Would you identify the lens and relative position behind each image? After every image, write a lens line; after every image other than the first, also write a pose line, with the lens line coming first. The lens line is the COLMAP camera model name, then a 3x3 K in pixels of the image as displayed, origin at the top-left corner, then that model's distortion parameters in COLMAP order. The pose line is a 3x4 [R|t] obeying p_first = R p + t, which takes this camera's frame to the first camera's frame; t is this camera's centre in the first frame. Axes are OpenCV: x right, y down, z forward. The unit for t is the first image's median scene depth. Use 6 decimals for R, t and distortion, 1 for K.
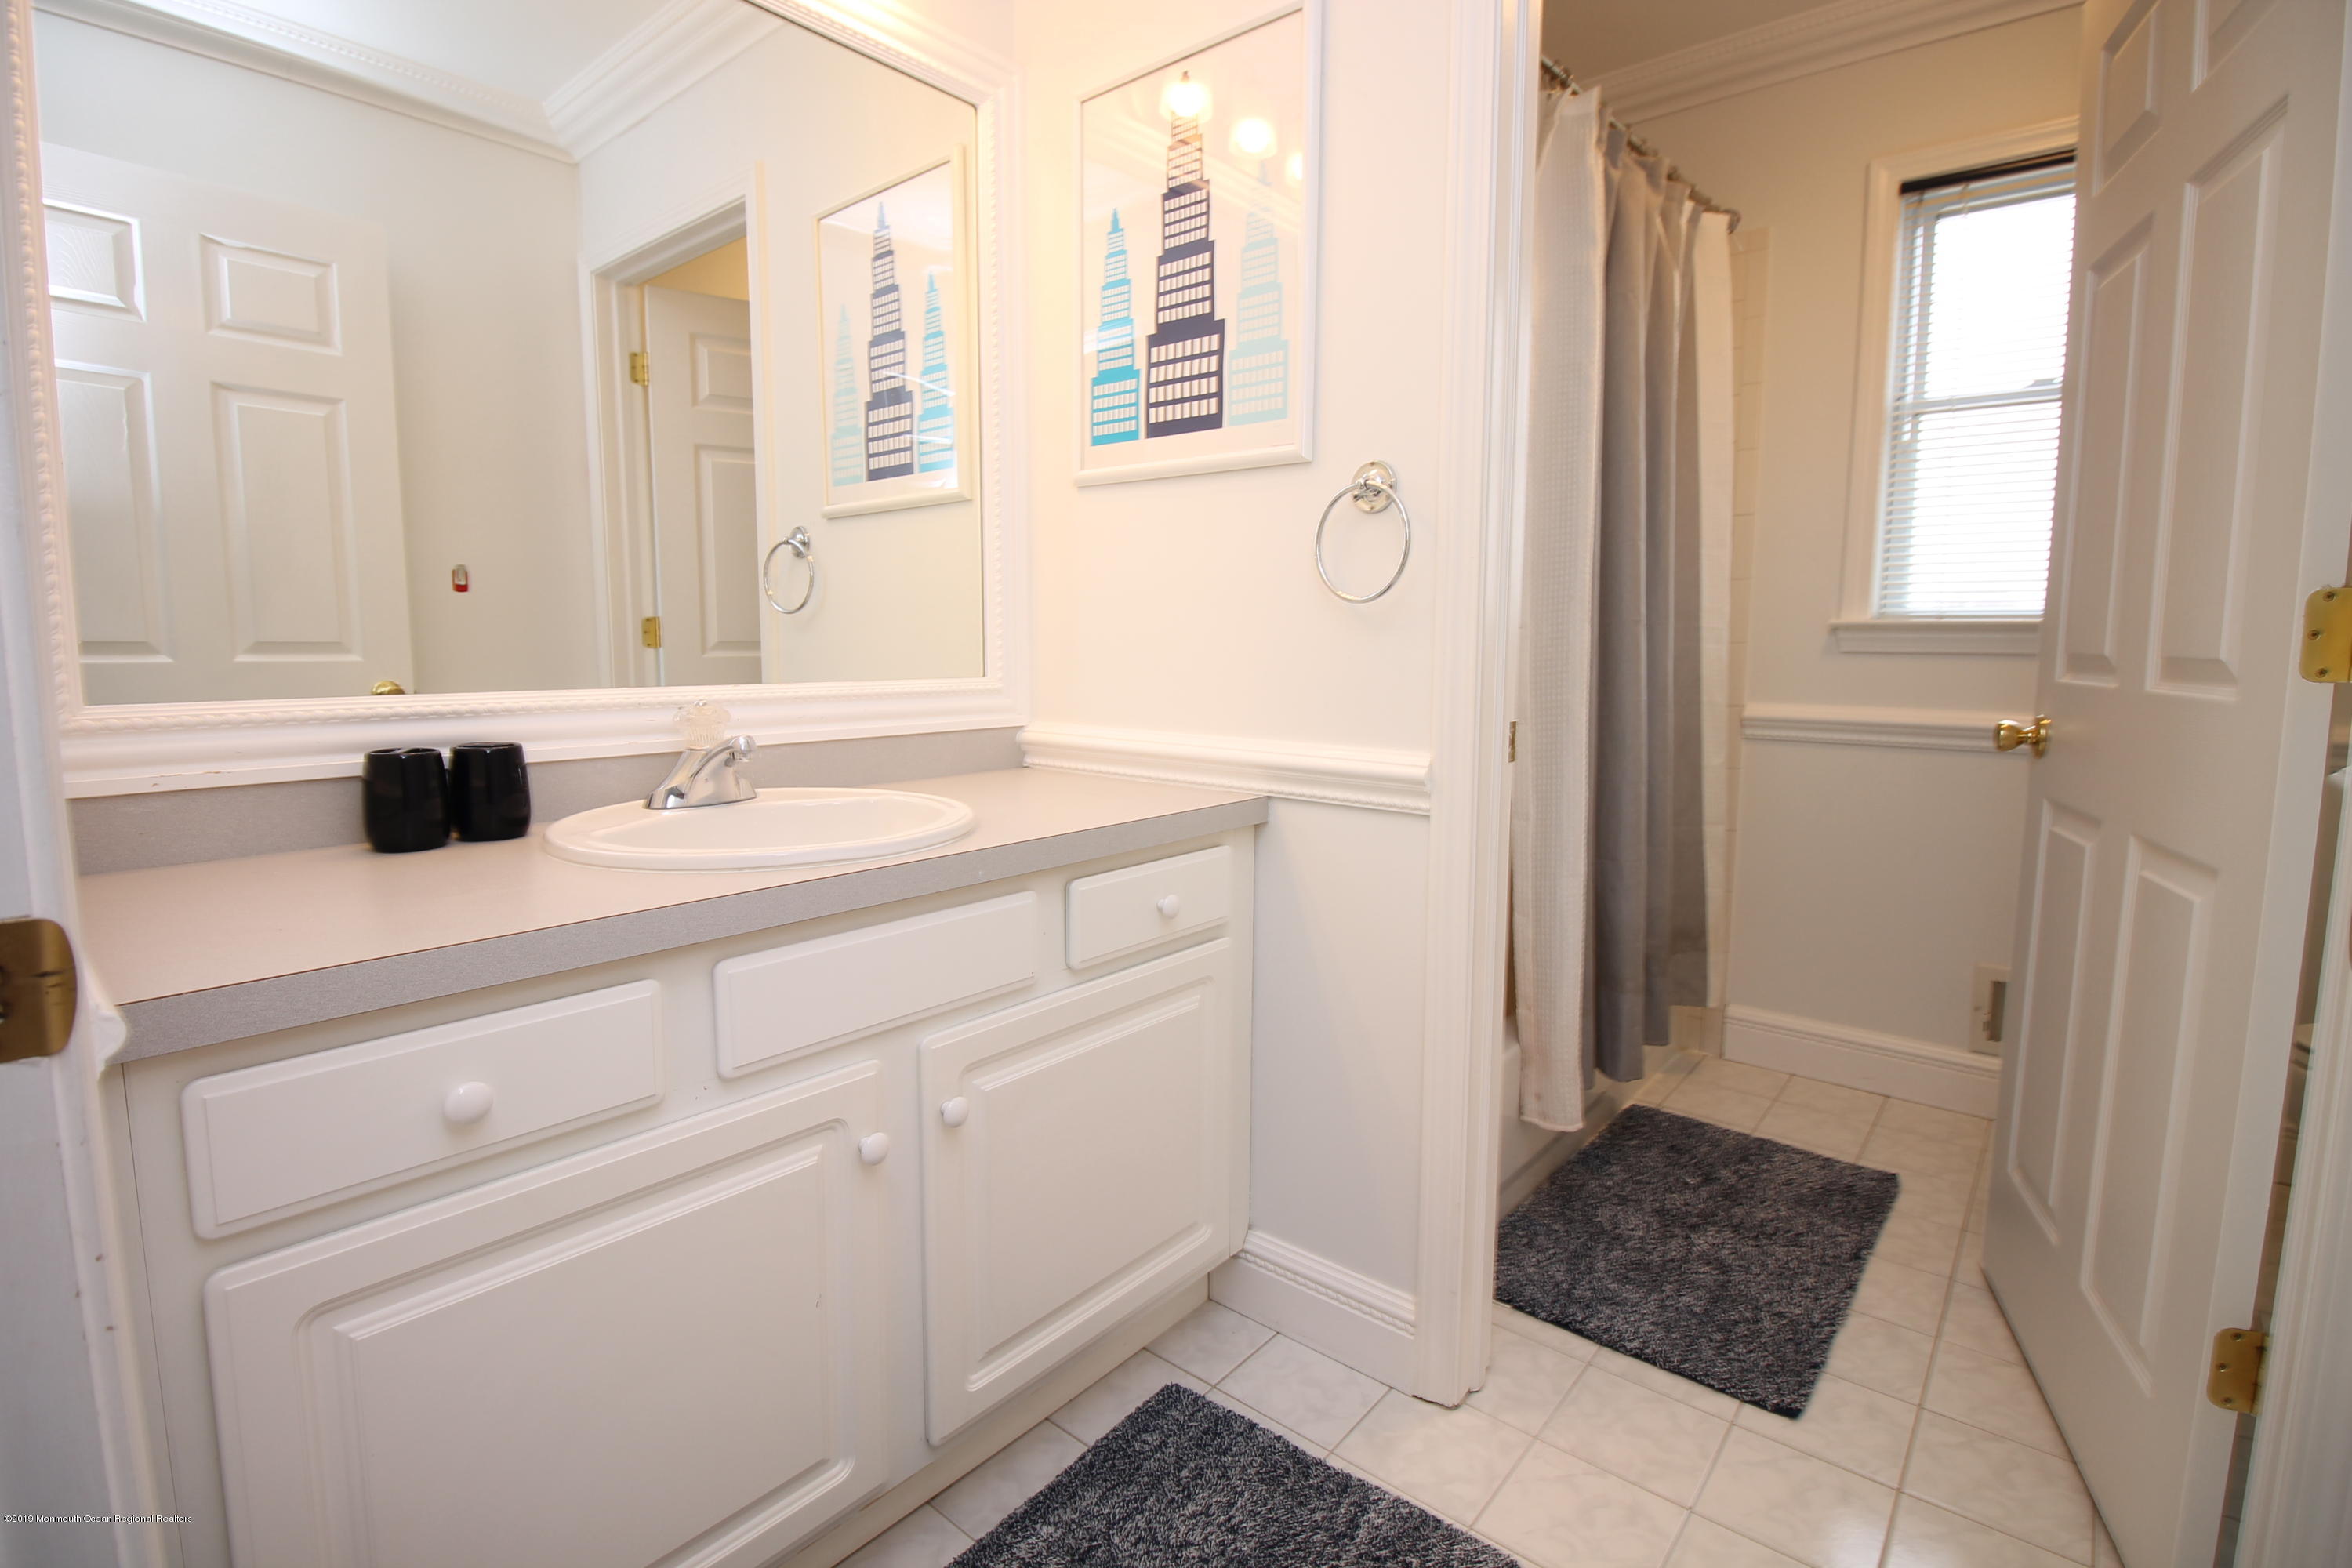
lens RADIAL K [[1101.2, 0, 1182.2], [0, 1101.2, 767.2], [0, 0, 1]] dist [-0.003015, -0.010664]
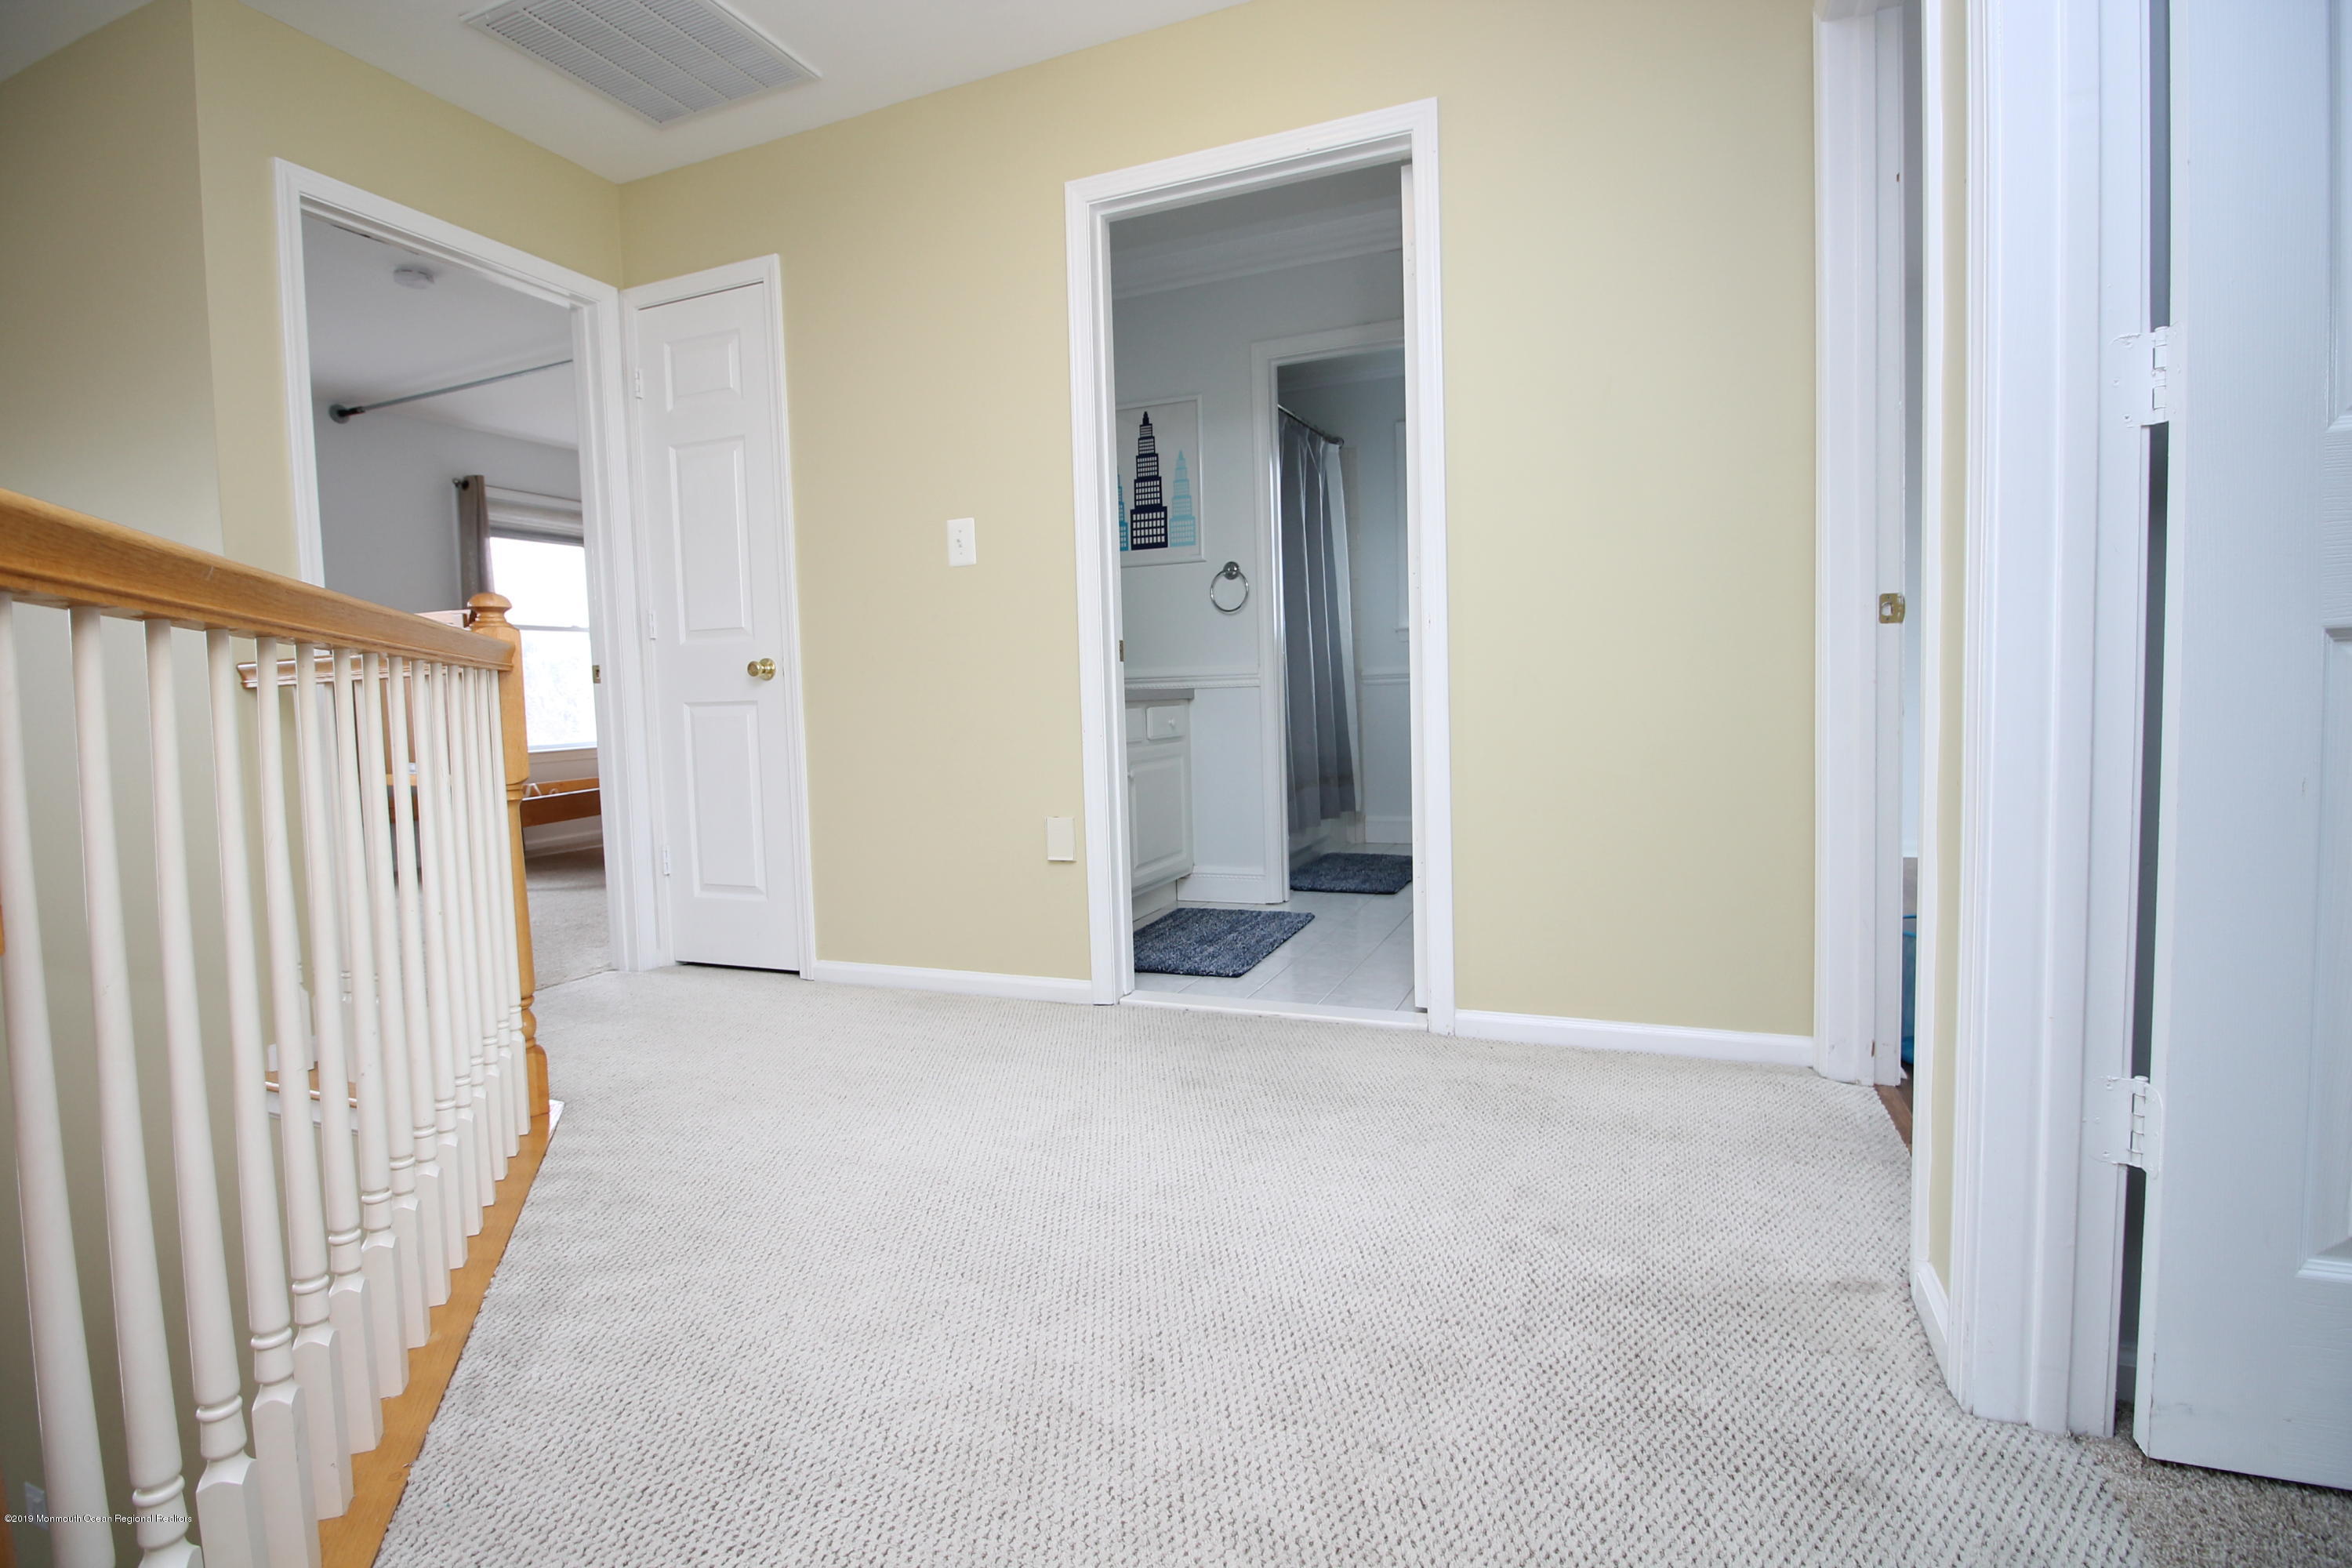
lens RADIAL K [[1101.2, 0, 1184.4], [0, 1101.2, 781.4], [0, 0, 1]] dist [-0.003015, -0.010664]
pose [[0.956336, -0.055978, 0.286859, -0.699978], [0.069263, 0.996935, -0.036367, 0.339280], [-0.283944, 0.054648, 0.957282, -1.465734]]
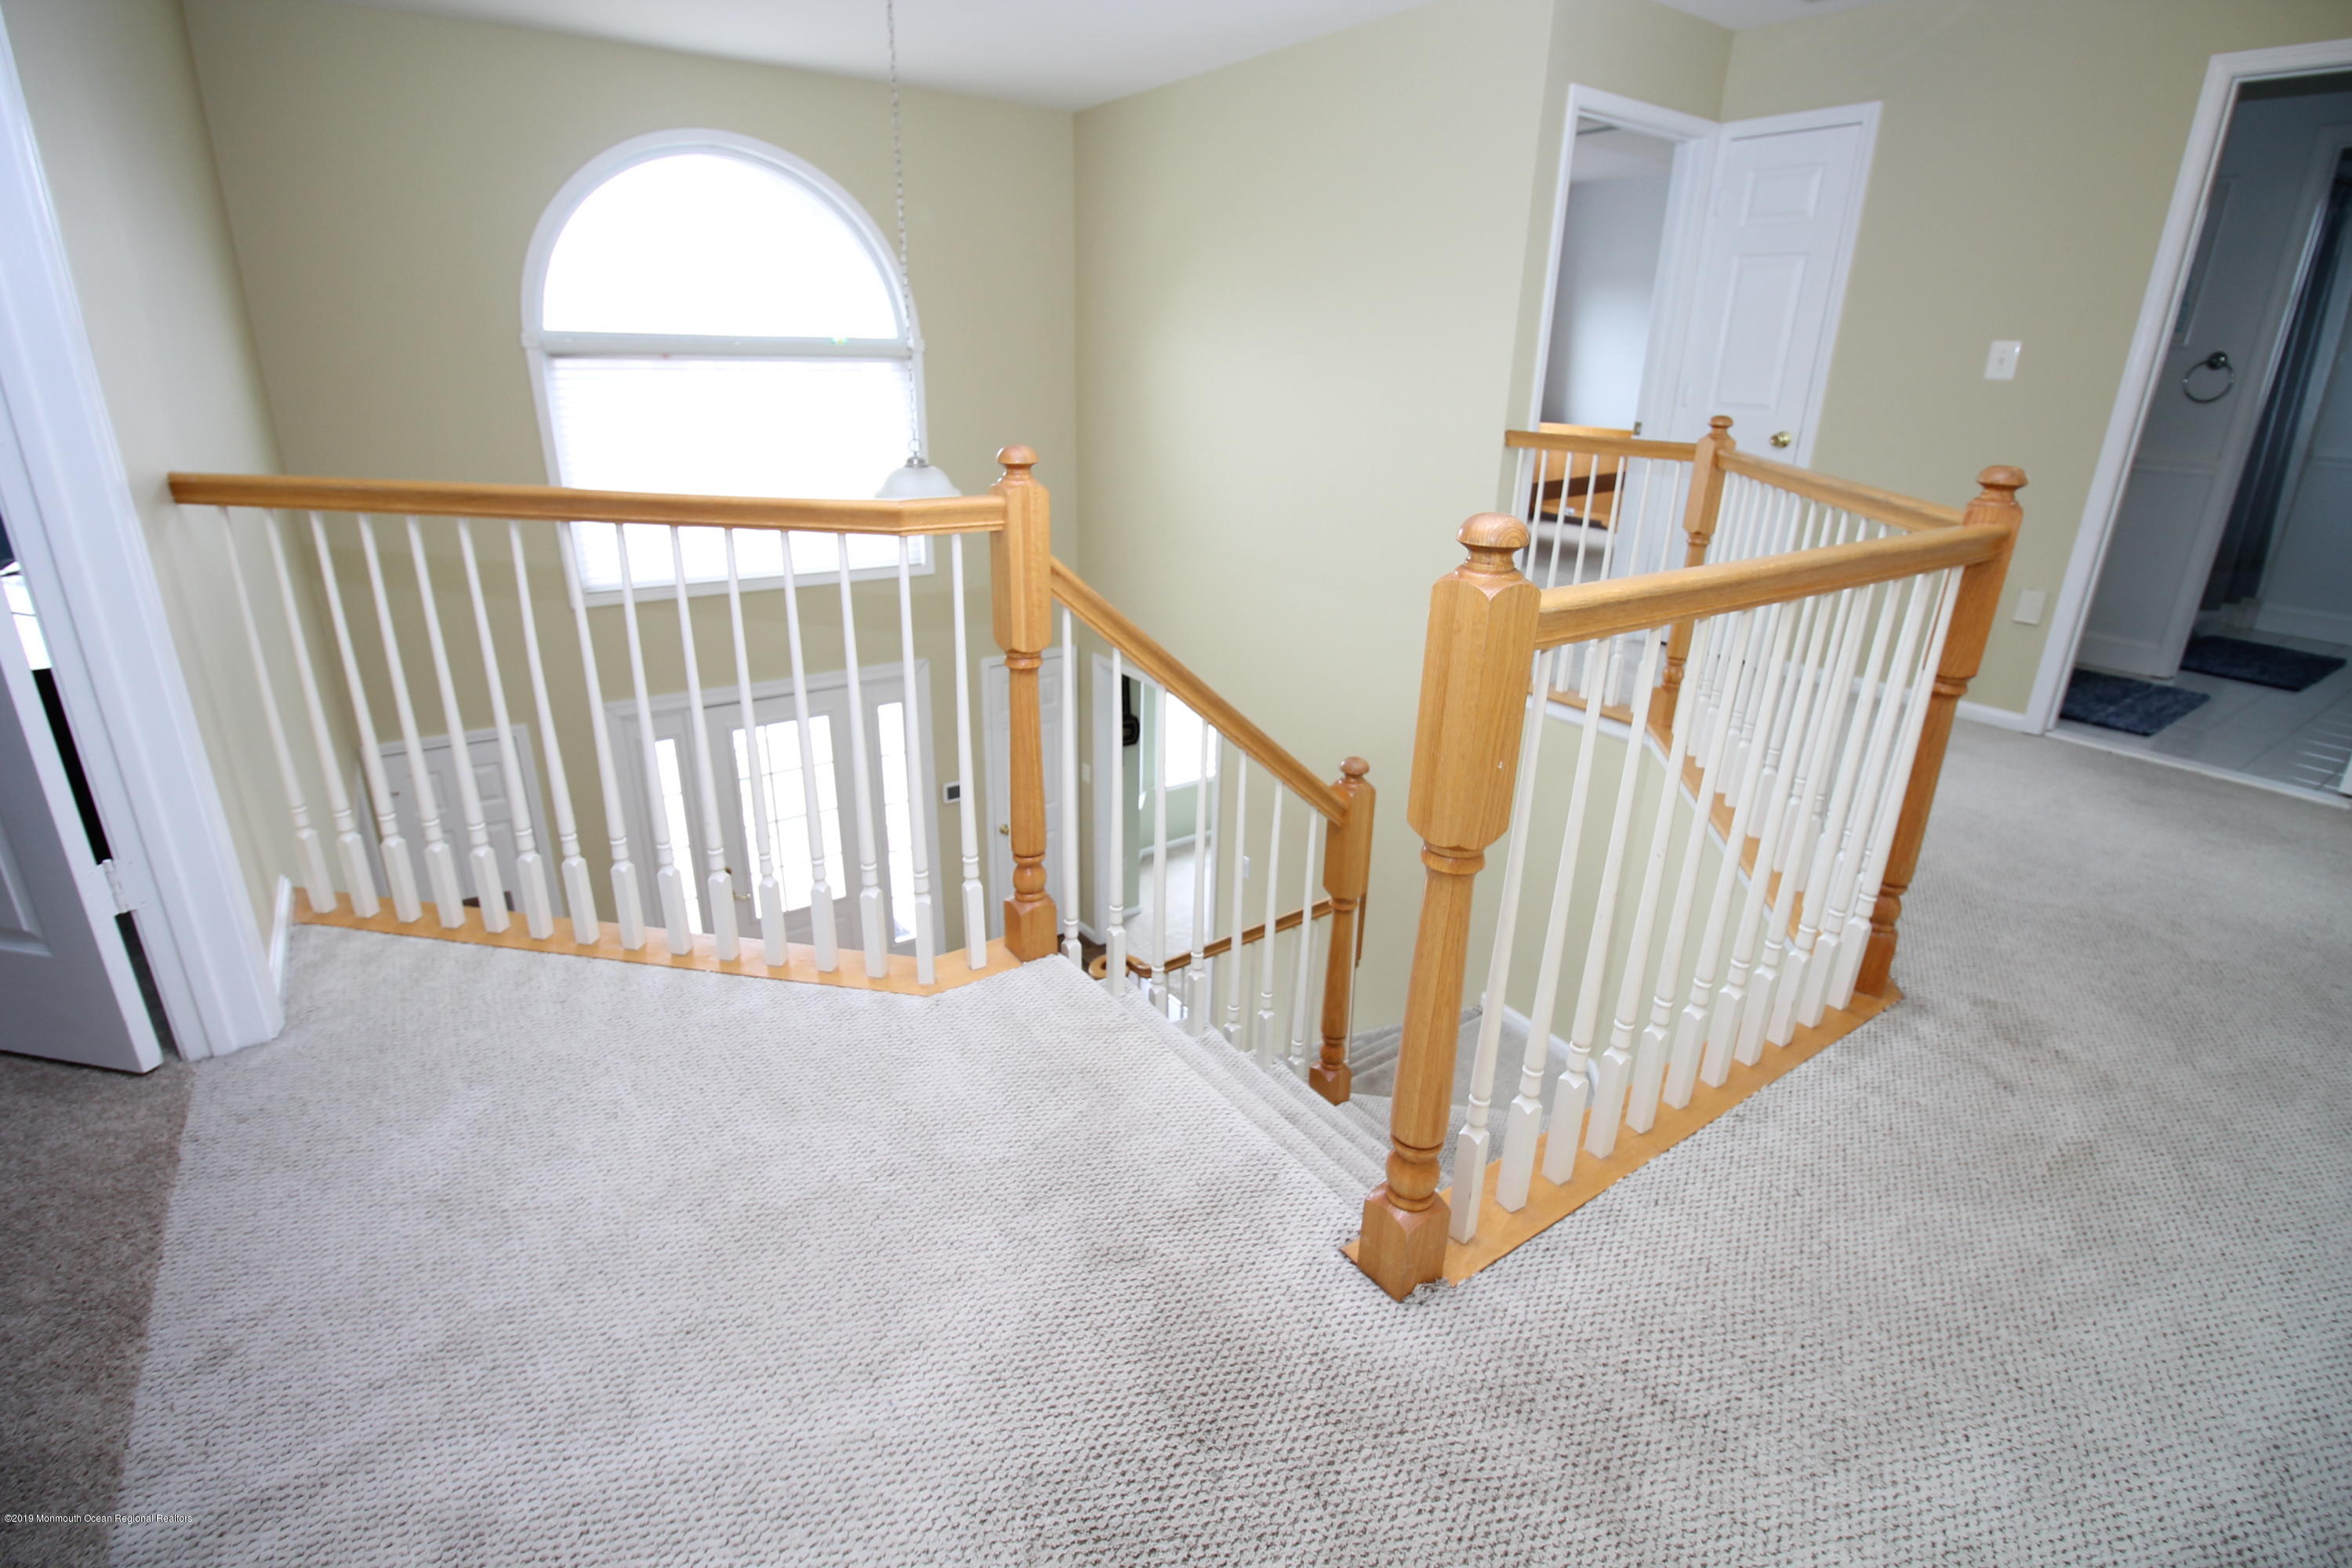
lens RADIAL K [[1101.2, 0, 1176.3], [0, 1101.2, 768.6], [0, 0, 1]] dist [-0.003015, -0.010664]
pose [[0.965163, 0.107212, -0.238676, -1.531324], [-0.048452, 0.969654, 0.239631, 0.219729], [0.257124, -0.219718, 0.941069, -2.416626]]
